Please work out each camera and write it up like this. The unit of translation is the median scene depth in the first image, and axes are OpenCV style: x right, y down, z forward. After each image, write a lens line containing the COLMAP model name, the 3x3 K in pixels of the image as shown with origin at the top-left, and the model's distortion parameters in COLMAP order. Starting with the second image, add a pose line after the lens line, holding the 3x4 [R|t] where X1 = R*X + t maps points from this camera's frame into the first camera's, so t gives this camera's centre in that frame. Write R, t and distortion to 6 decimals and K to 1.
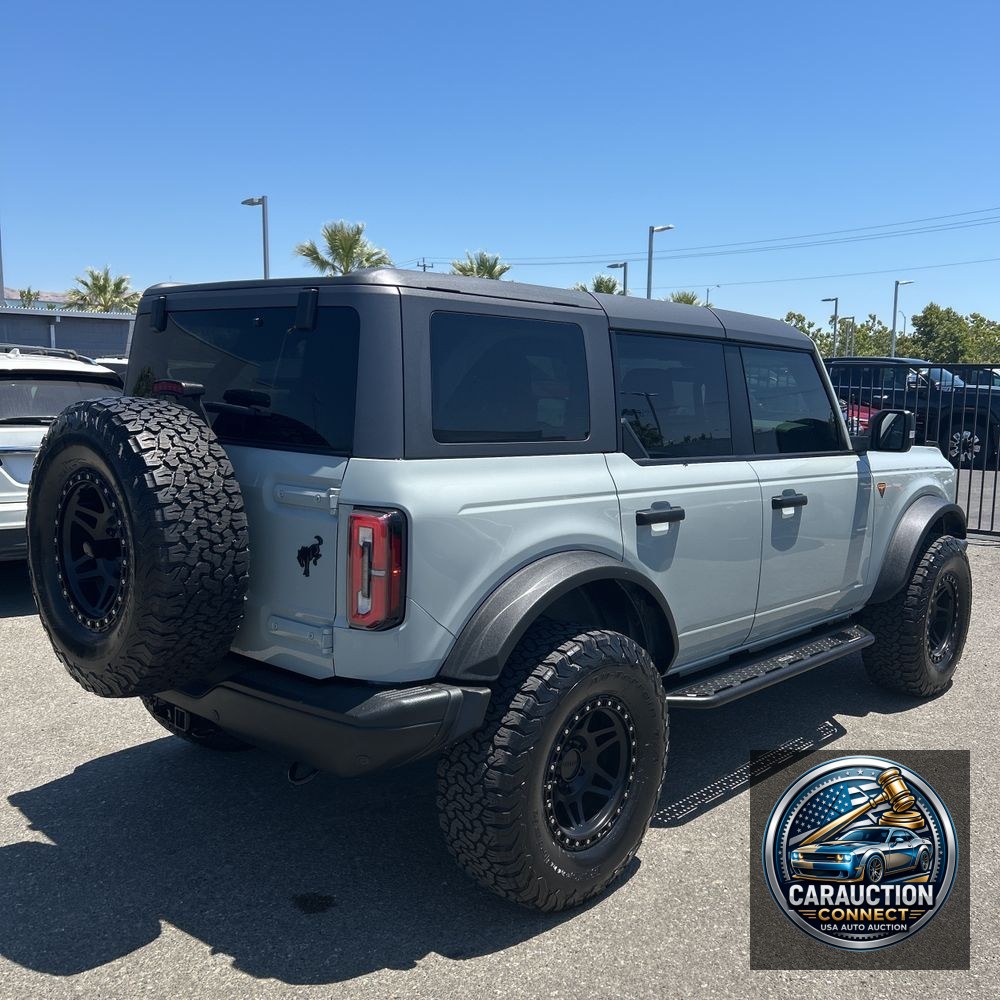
lens RADIAL K [[1004.3, 0, 497.7], [0, 1004.3, 523.3], [0, 0, 1]] dist [0.126565, -0.290346]
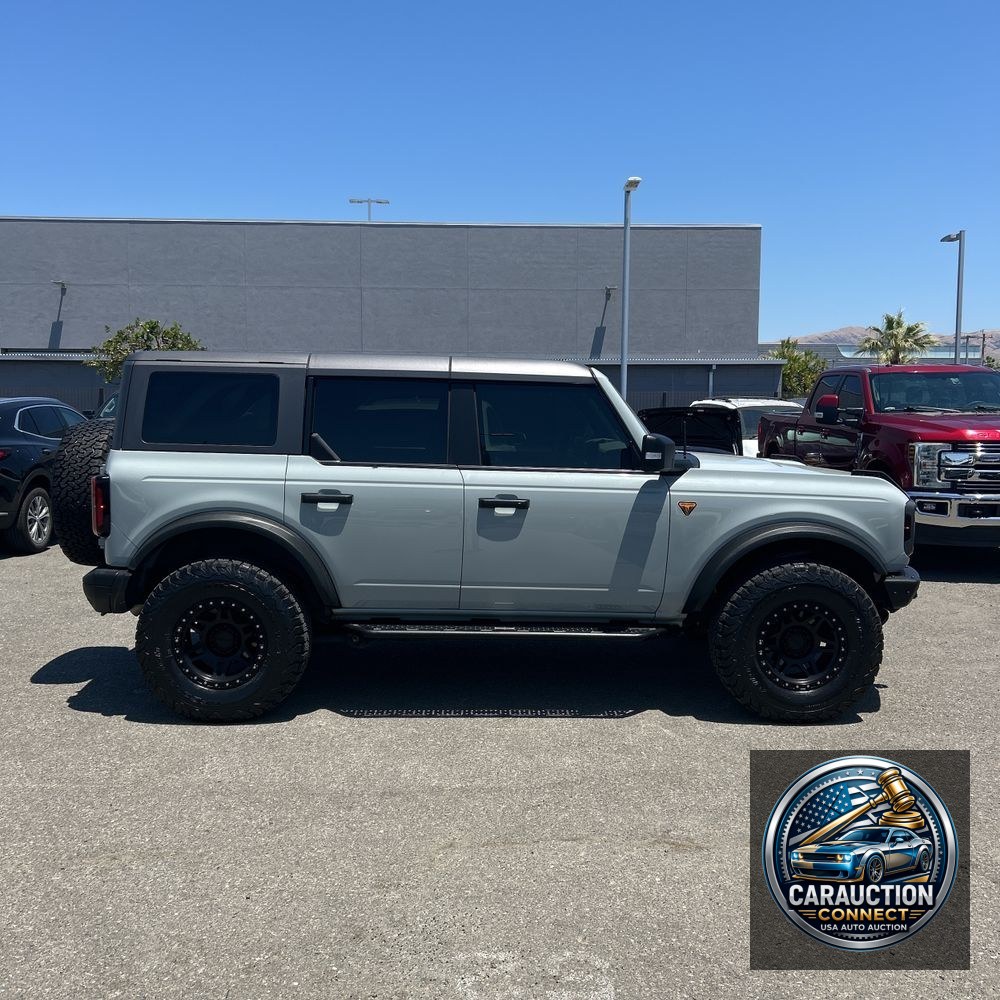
lens RADIAL K [[1017.8, 0, 514.1], [0, 1017.8, 502.9], [0, 0, 1]] dist [0.134466, -0.253009]
pose [[0.698033, 0.054548, -0.713985, 1.453067], [-0.097227, 0.995080, -0.019031, 0.001301], [0.709435, 0.082703, 0.699902, 0.128792]]
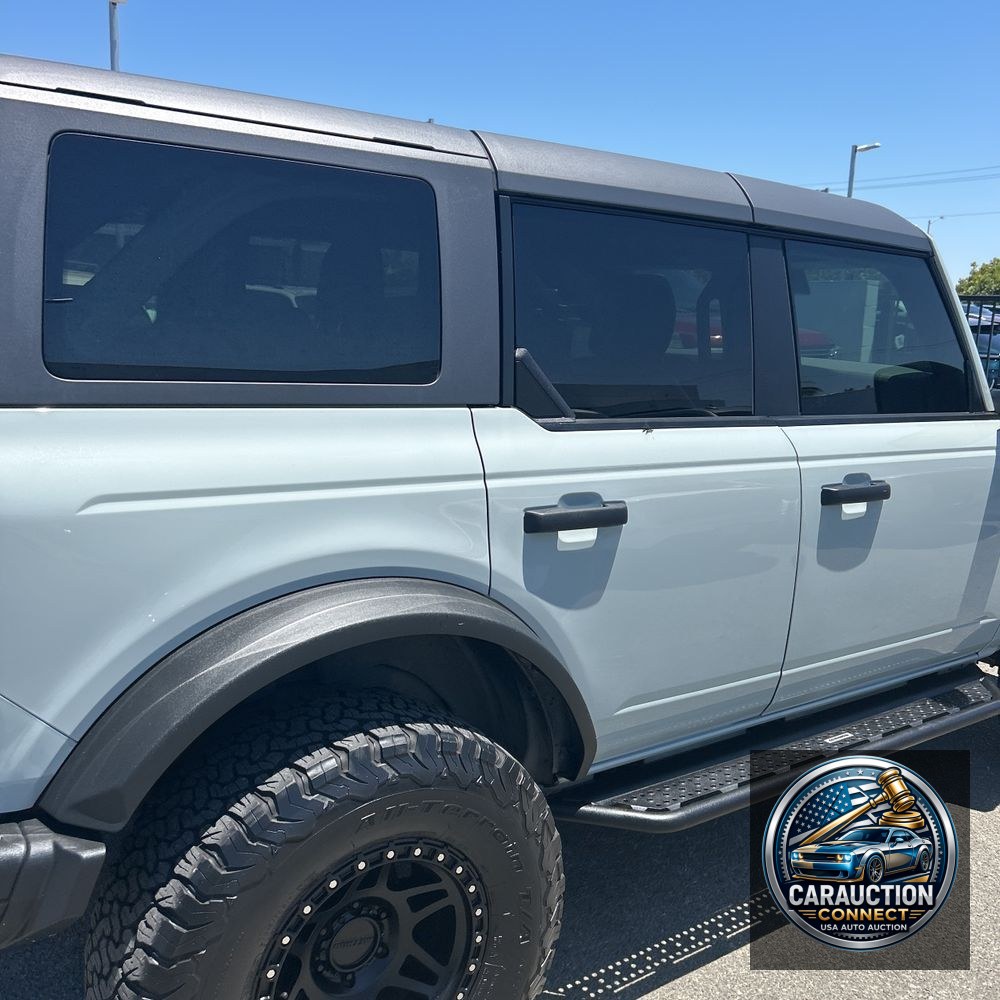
lens RADIAL K [[1020.3, 0, 485.1], [0, 1020.3, 514.5], [0, 0, 1]] dist [0.007211, -0.026995]
pose [[0.979228, 0.051749, -0.196046, 0.225628], [-0.042107, 0.997704, 0.053036, -0.038398], [0.198341, -0.043679, 0.979159, 0.409200]]
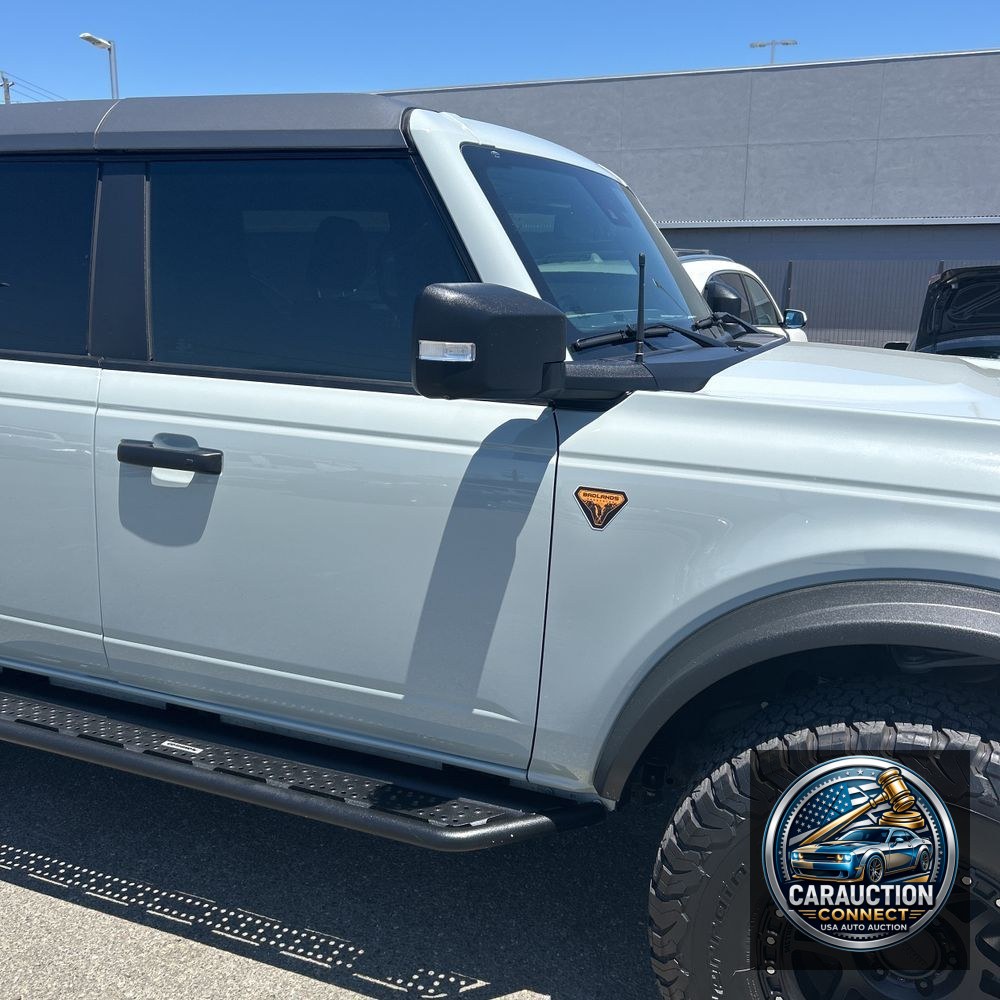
lens RADIAL K [[1014.5, 0, 521.7], [0, 1014.5, 502.9], [0, 0, 1]] dist [0.046126, -0.033026]
pose [[0.351338, 0.183996, -0.917991, 1.003096], [-0.141509, 0.979671, 0.142200, -0.118229], [0.925493, 0.079943, 0.370233, 1.166428]]
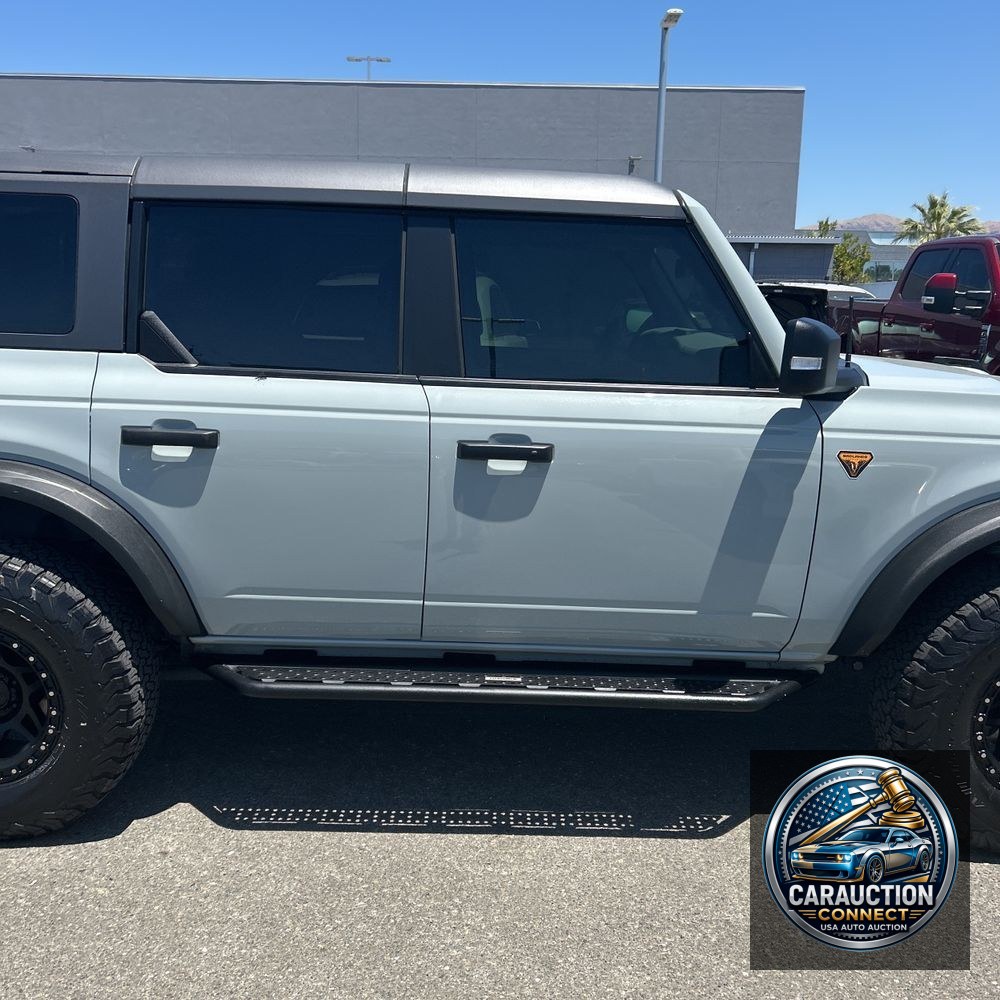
lens RADIAL K [[1004.3, 0, 497.7], [0, 1004.3, 523.3], [0, 0, 1]] dist [0.126565, -0.290346]
pose [[0.679442, 0.155789, -0.717000, 0.923402], [-0.110348, 0.987781, 0.110057, -0.056830], [0.725384, 0.004342, 0.688330, 0.639055]]
